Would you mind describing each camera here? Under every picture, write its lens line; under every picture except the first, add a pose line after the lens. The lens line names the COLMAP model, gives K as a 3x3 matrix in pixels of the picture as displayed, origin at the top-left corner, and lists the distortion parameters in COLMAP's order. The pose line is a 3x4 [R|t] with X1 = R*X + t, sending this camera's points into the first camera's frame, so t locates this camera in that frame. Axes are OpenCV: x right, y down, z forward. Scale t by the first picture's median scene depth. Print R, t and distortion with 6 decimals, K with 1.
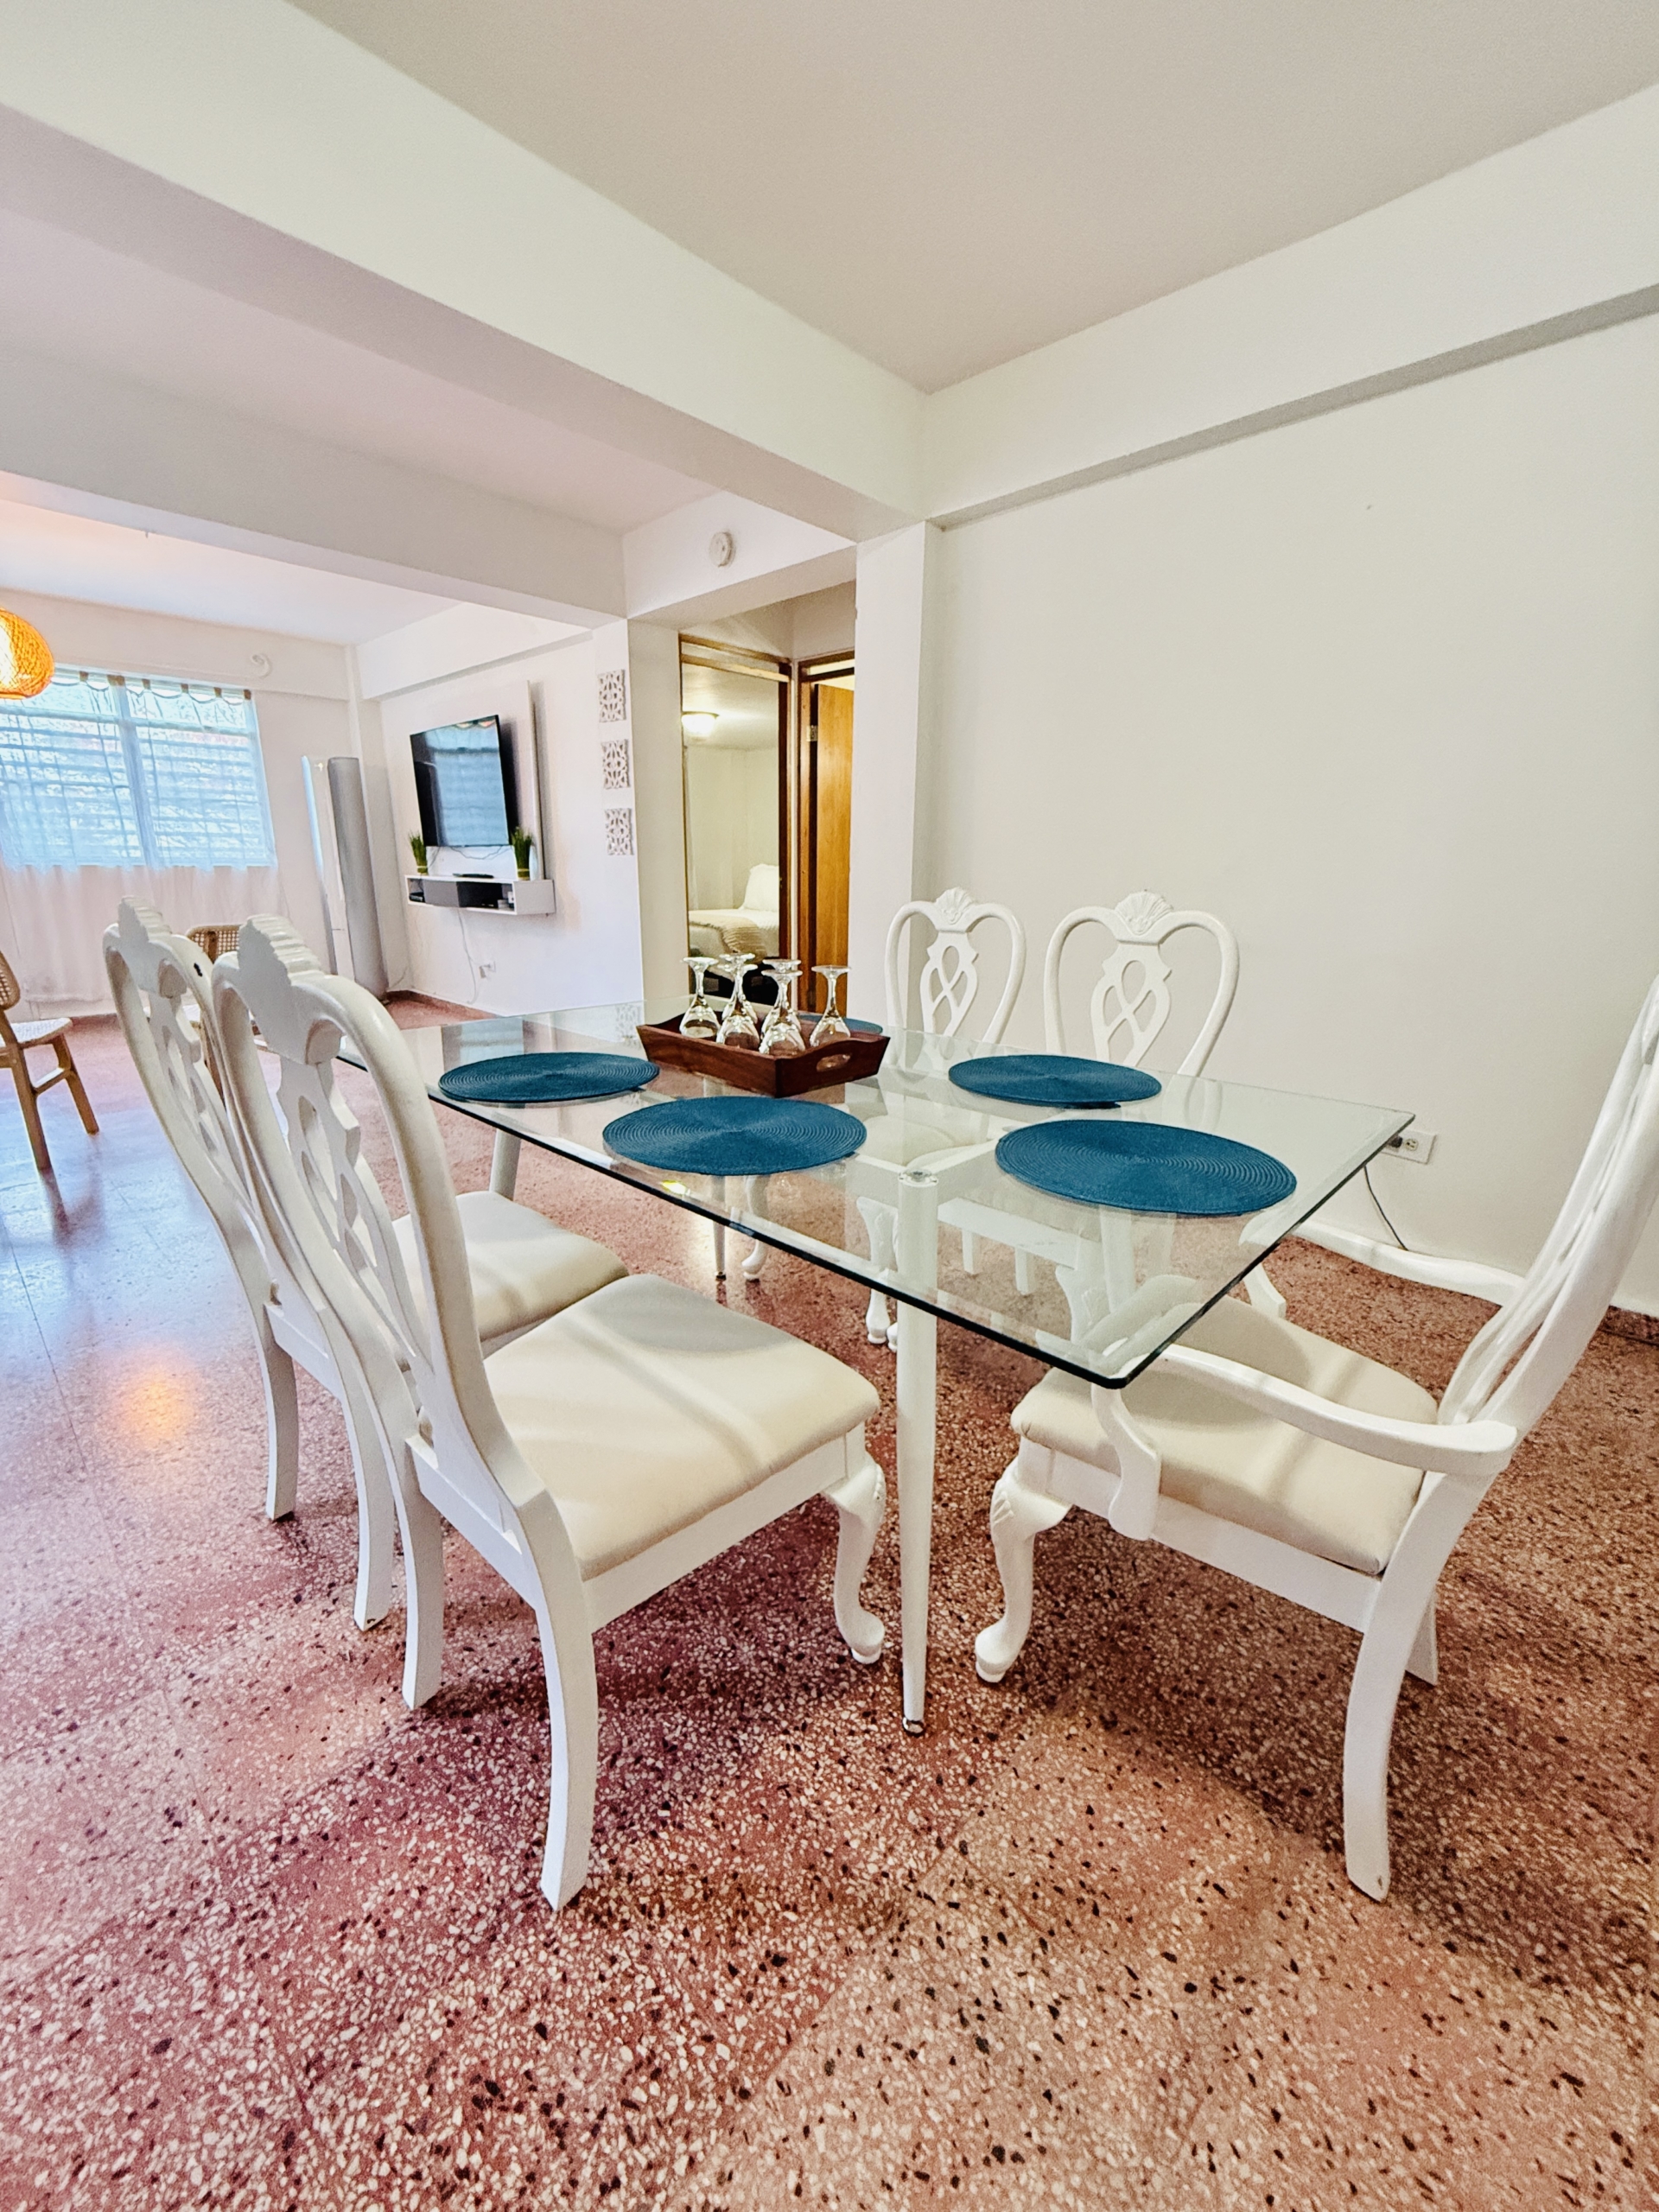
lens RADIAL K [[884.0, 0, 829.5], [0, 884.0, 1106.0], [0, 0, 1]] dist [-0.001278, -0.000078]
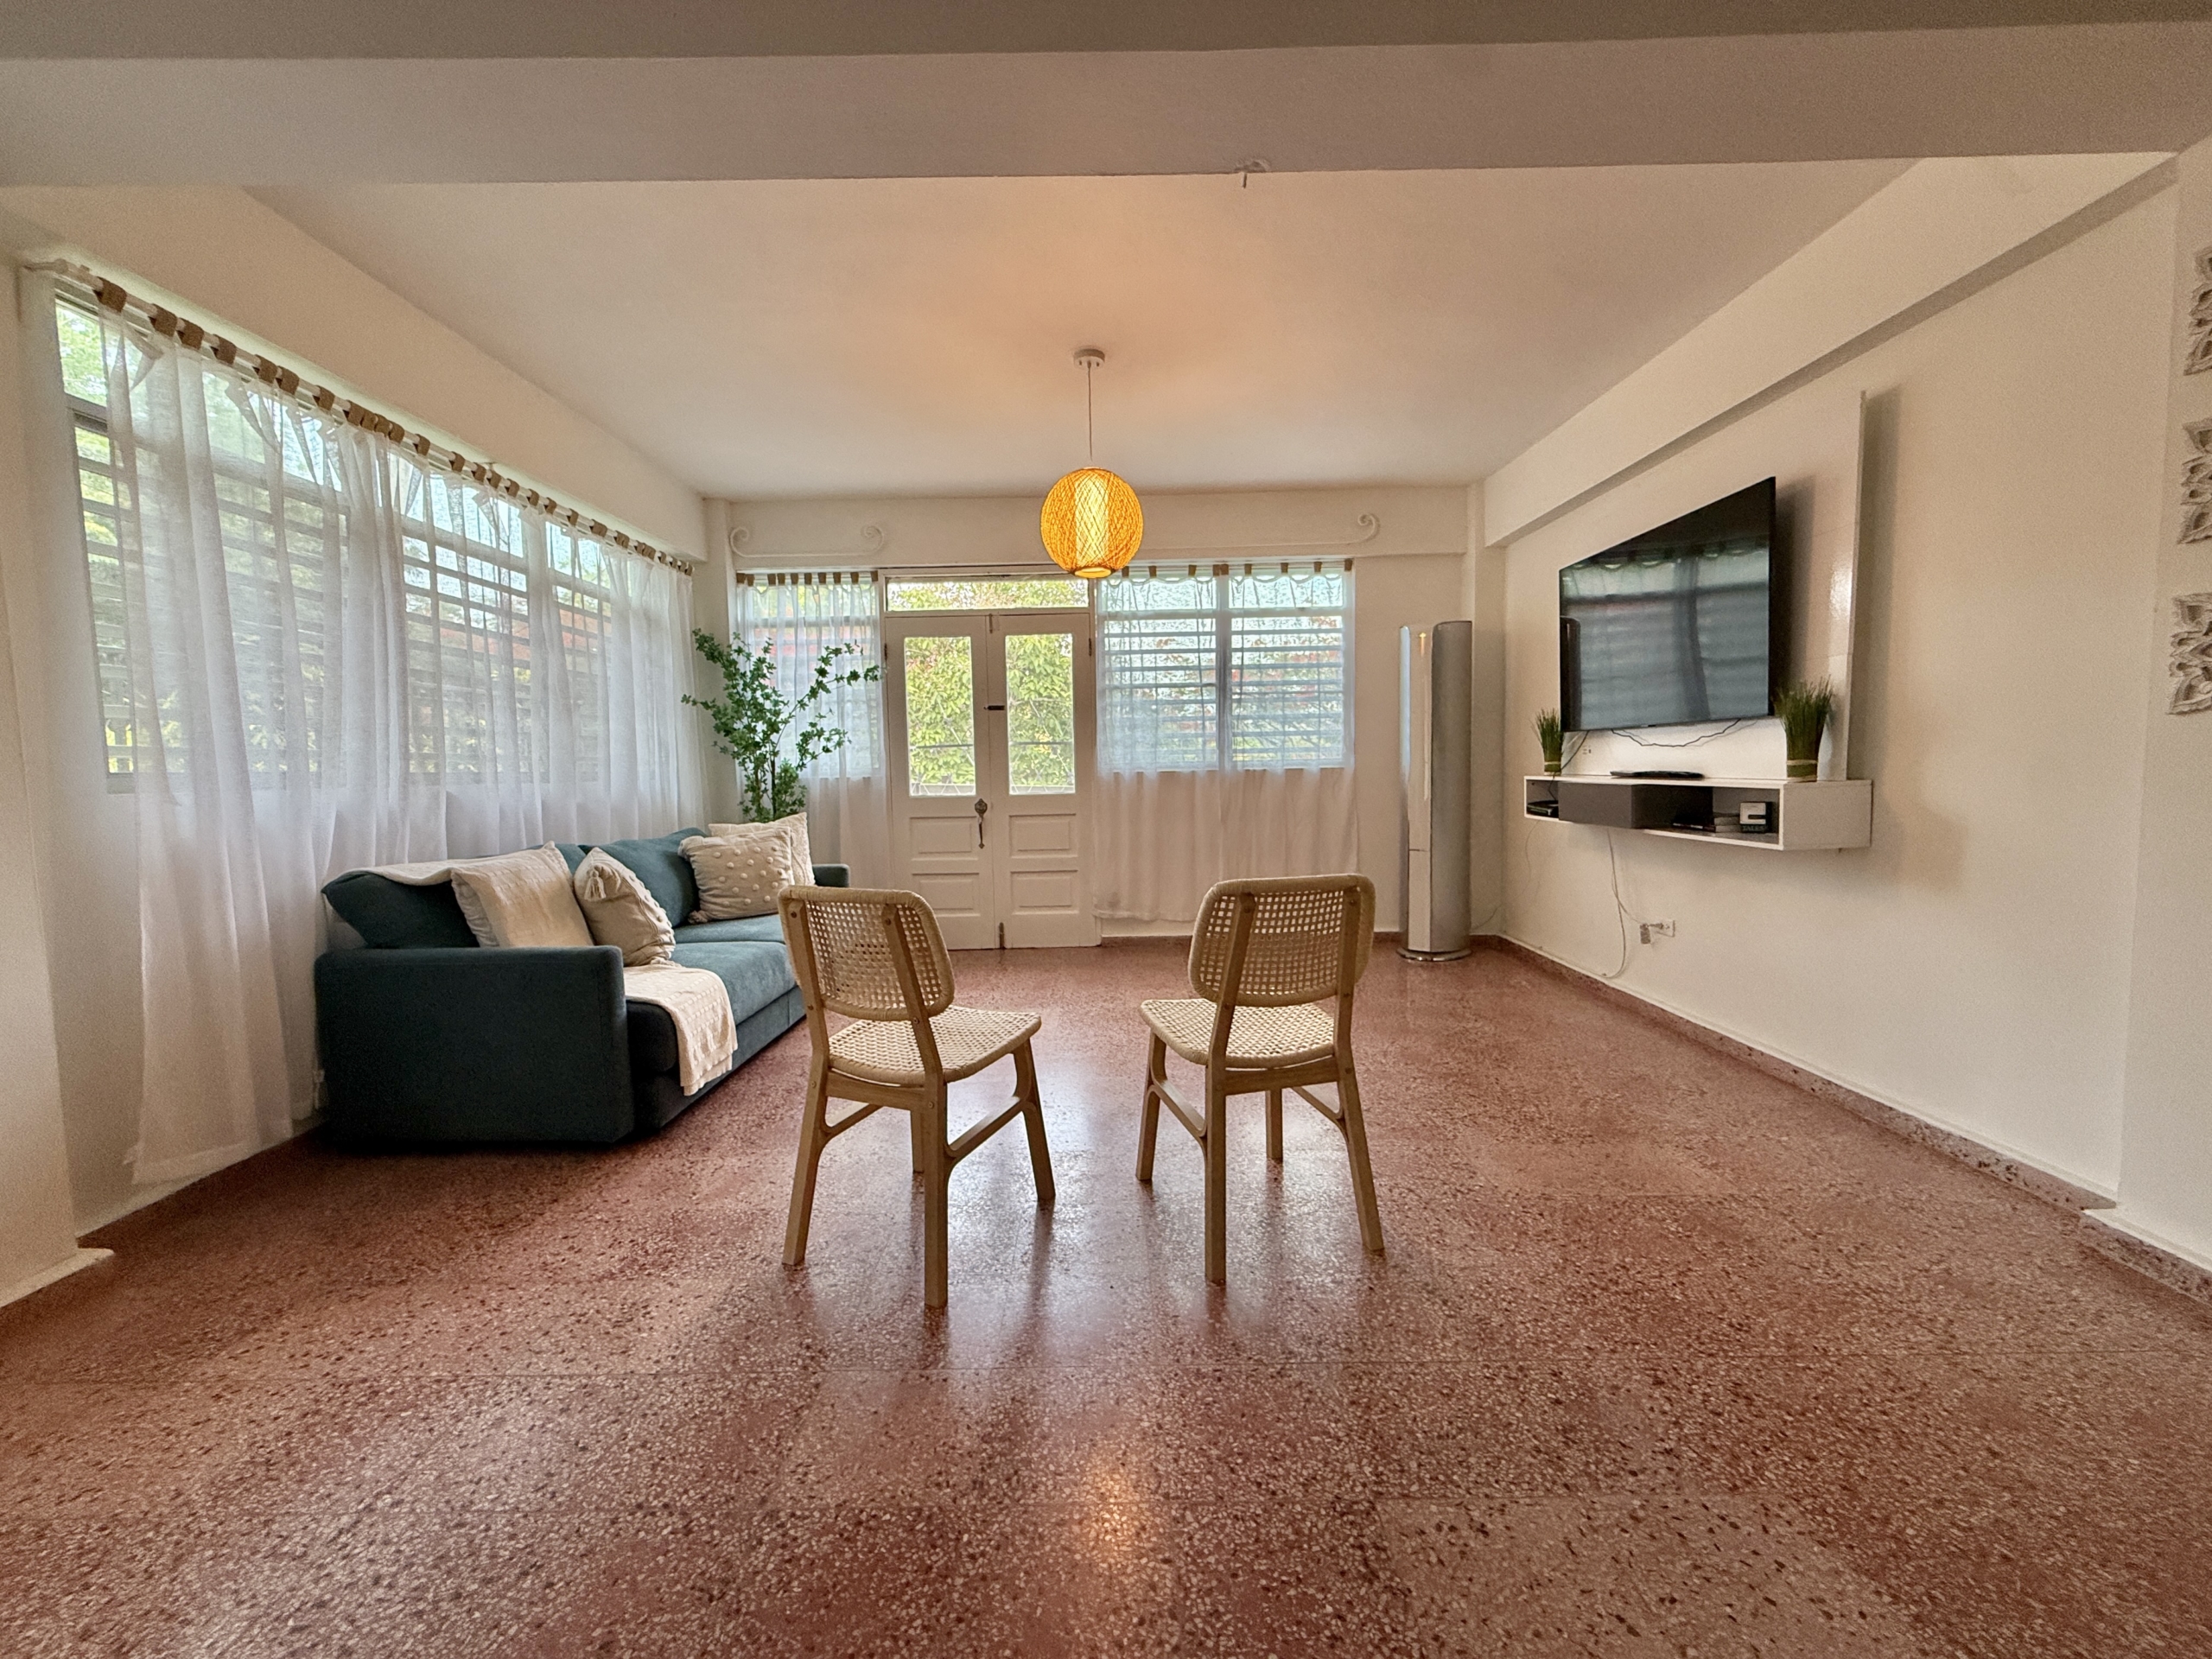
lens RADIAL K [[884.0, 0, 1106.0], [0, 884.0, 829.5], [0, 0, 1]] dist [-0.001278, -0.000078]
pose [[0.694878, 0.024672, -0.718704, -0.230417], [-0.159650, 0.979764, -0.120724, -0.094926], [0.701182, 0.198630, 0.684755, 0.345027]]
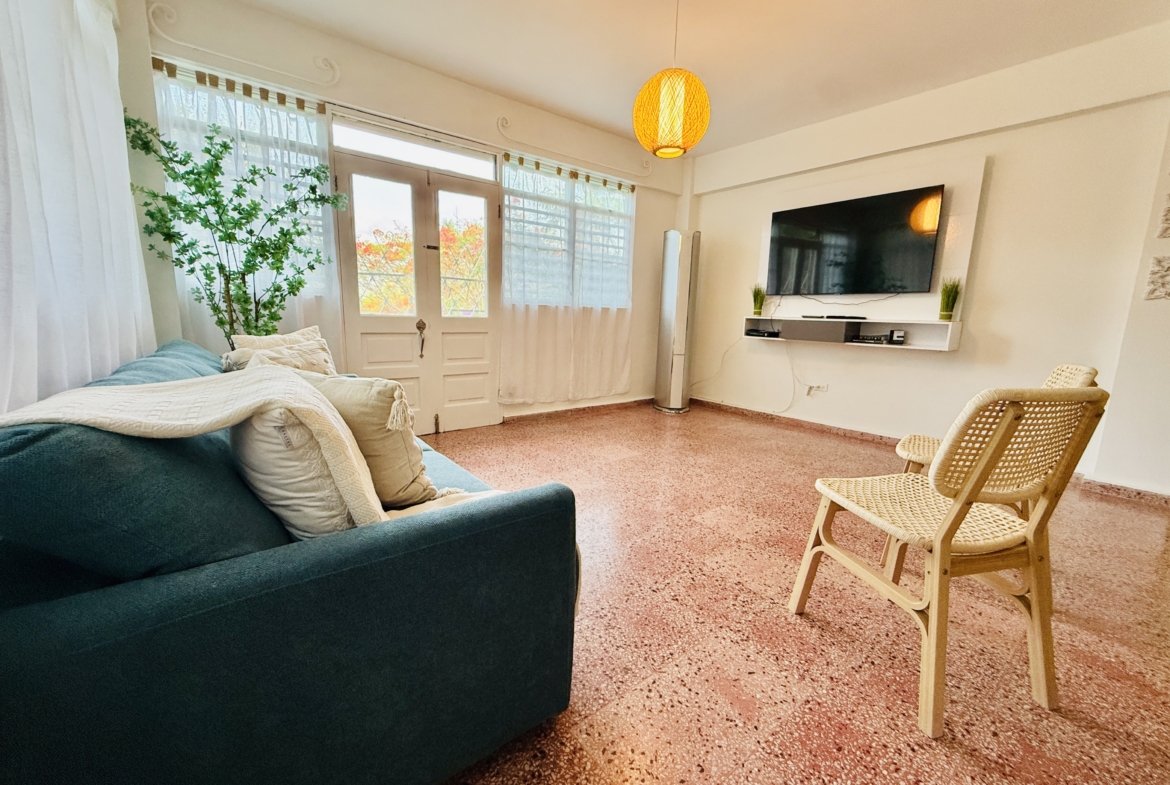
lens RADIAL K [[464.3, 0, 585.0], [0, 464.3, 392.5], [0, 0, 1]] dist [-0.001657, -0.000229]
pose [[0.991898, 0.034570, -0.122246, -0.659993], [-0.046557, 0.994234, -0.096602, -0.071673], [0.118201, 0.101510, 0.987787, 0.306369]]
